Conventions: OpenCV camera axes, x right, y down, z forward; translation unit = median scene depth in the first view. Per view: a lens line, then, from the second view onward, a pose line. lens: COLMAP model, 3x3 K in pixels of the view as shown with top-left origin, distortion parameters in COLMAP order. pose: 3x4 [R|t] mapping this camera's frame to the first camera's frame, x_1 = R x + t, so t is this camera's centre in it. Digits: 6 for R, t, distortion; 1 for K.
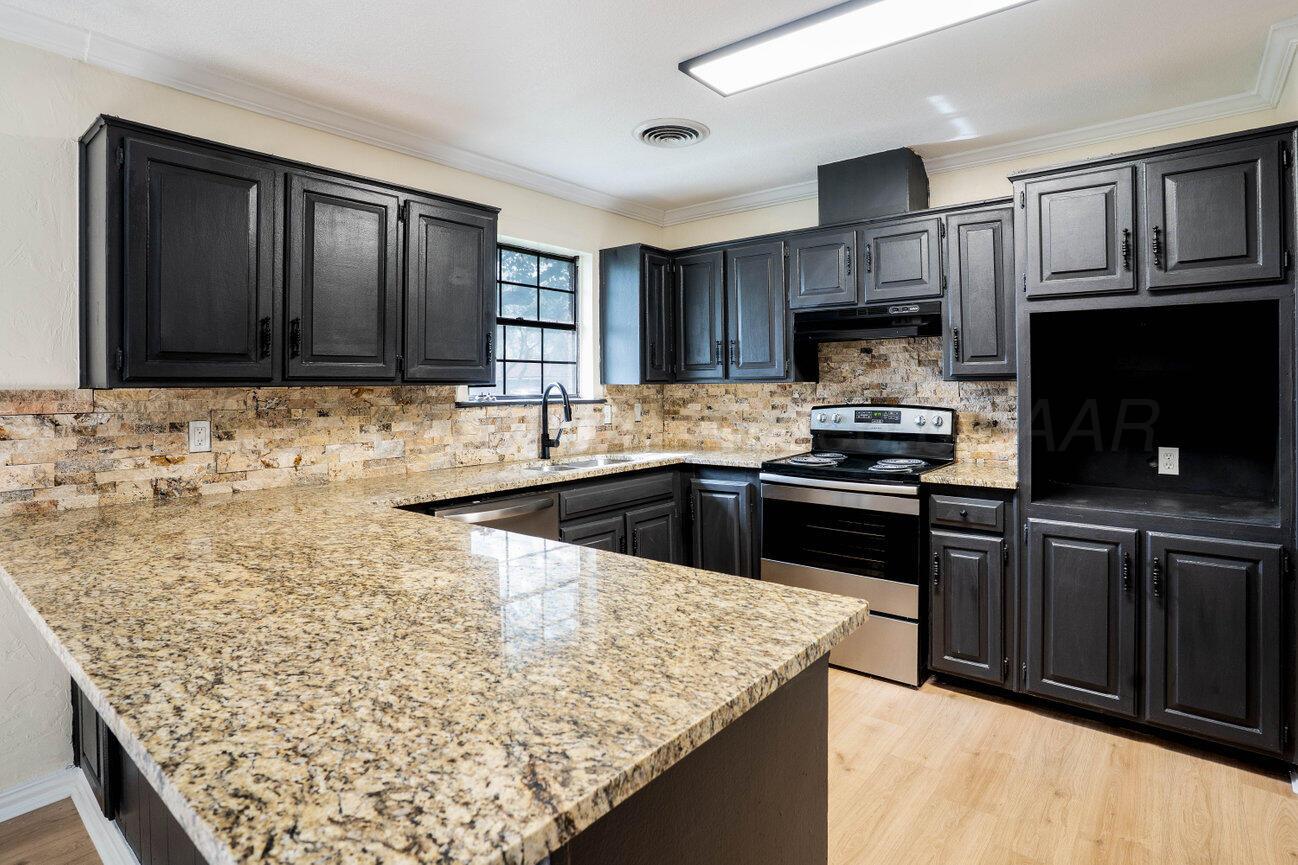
lens RADIAL K [[655.7, 0, 631.8], [0, 655.7, 380.8], [0, 0, 1]] dist [-0.029903, 0.010079]
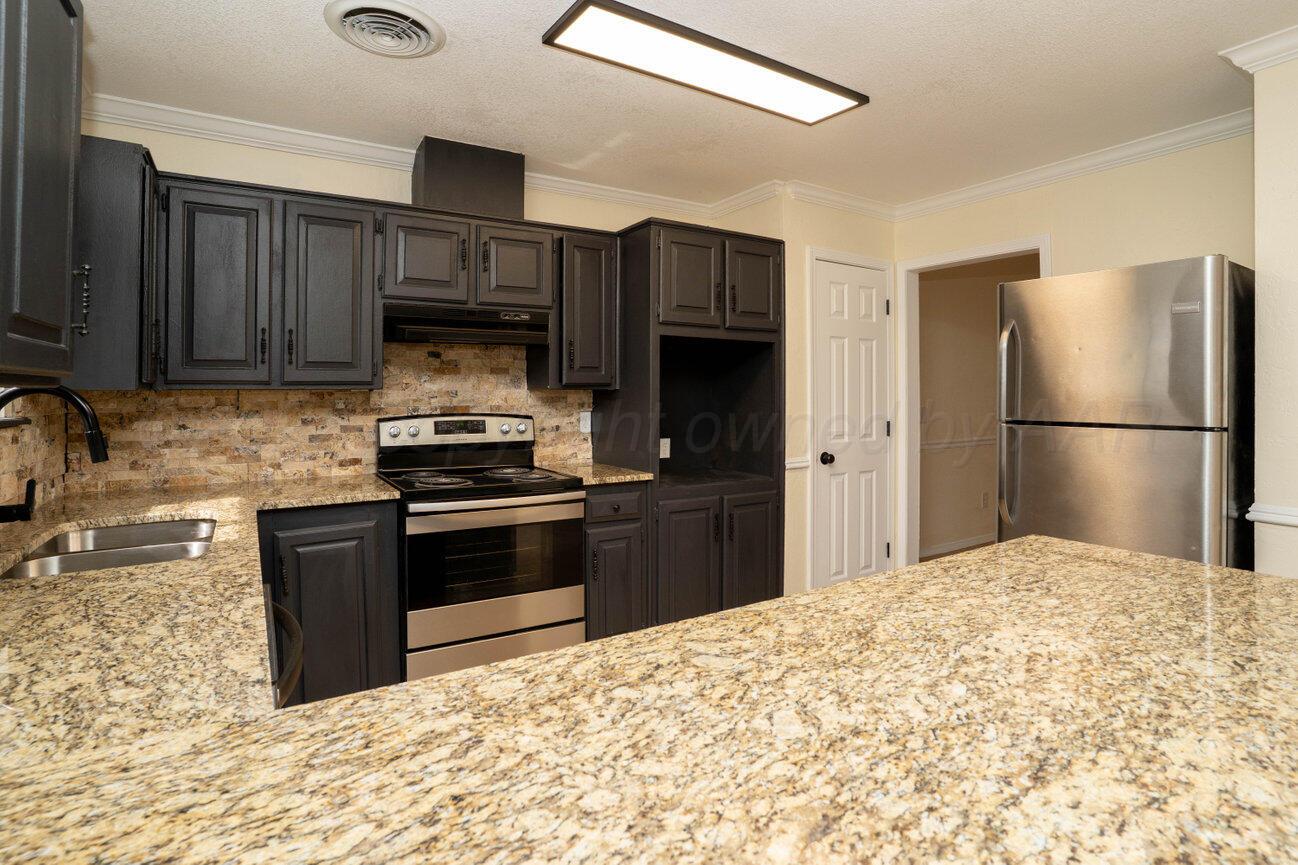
lens RADIAL K [[655.7, 0, 660.6], [0, 655.7, 396.4], [0, 0, 1]] dist [-0.029903, 0.010079]
pose [[0.362346, -0.009605, 0.931994, -0.429663], [-0.009406, 0.999858, 0.013961, -0.004574], [-0.931996, -0.013825, 0.362205, 0.434615]]
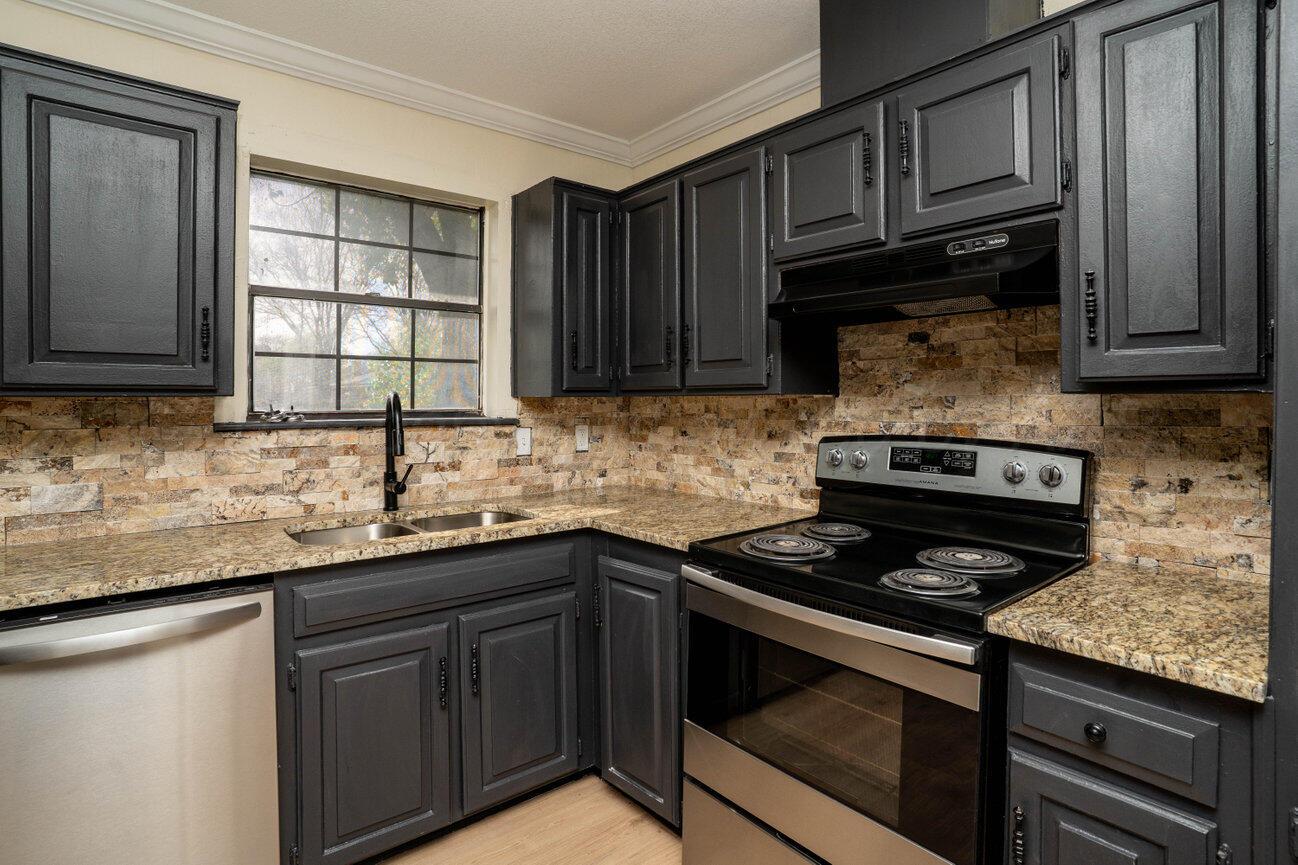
lens RADIAL K [[655.7, 0, 625.0], [0, 655.7, 405.4], [0, 0, 1]] dist [-0.029903, 0.010079]
pose [[0.981595, 0.007903, -0.190810, 0.254865], [-0.004625, 0.999834, 0.017620, 0.002641], [0.190917, -0.016413, 0.981469, 0.475867]]
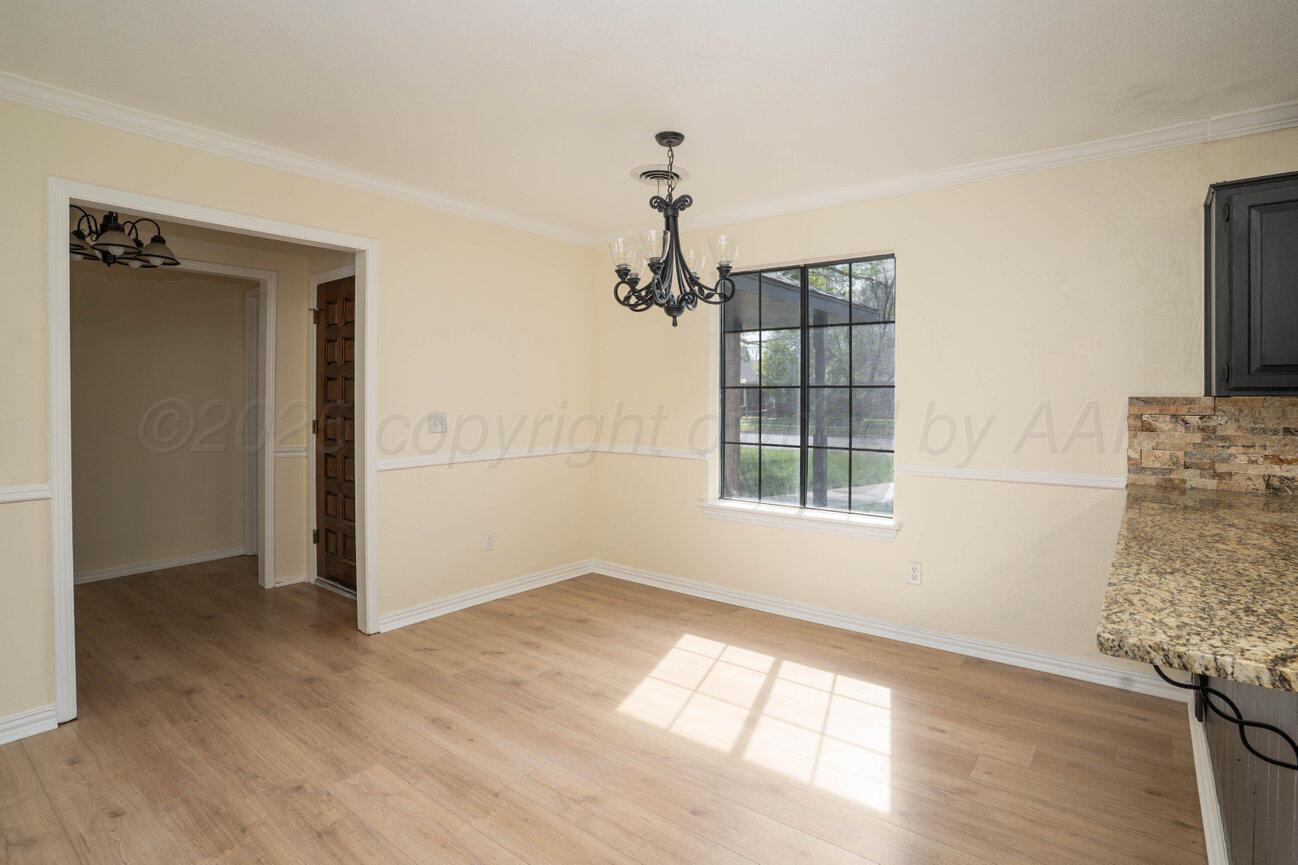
lens RADIAL K [[655.7, 0, 667.6], [0, 655.7, 401.1], [0, 0, 1]] dist [-0.029903, 0.010079]
pose [[0.058005, 0.014573, -0.998210, 0.257849], [0.000479, 0.999893, 0.014626, 0.001366], [0.998316, -0.001326, 0.057992, -0.103984]]
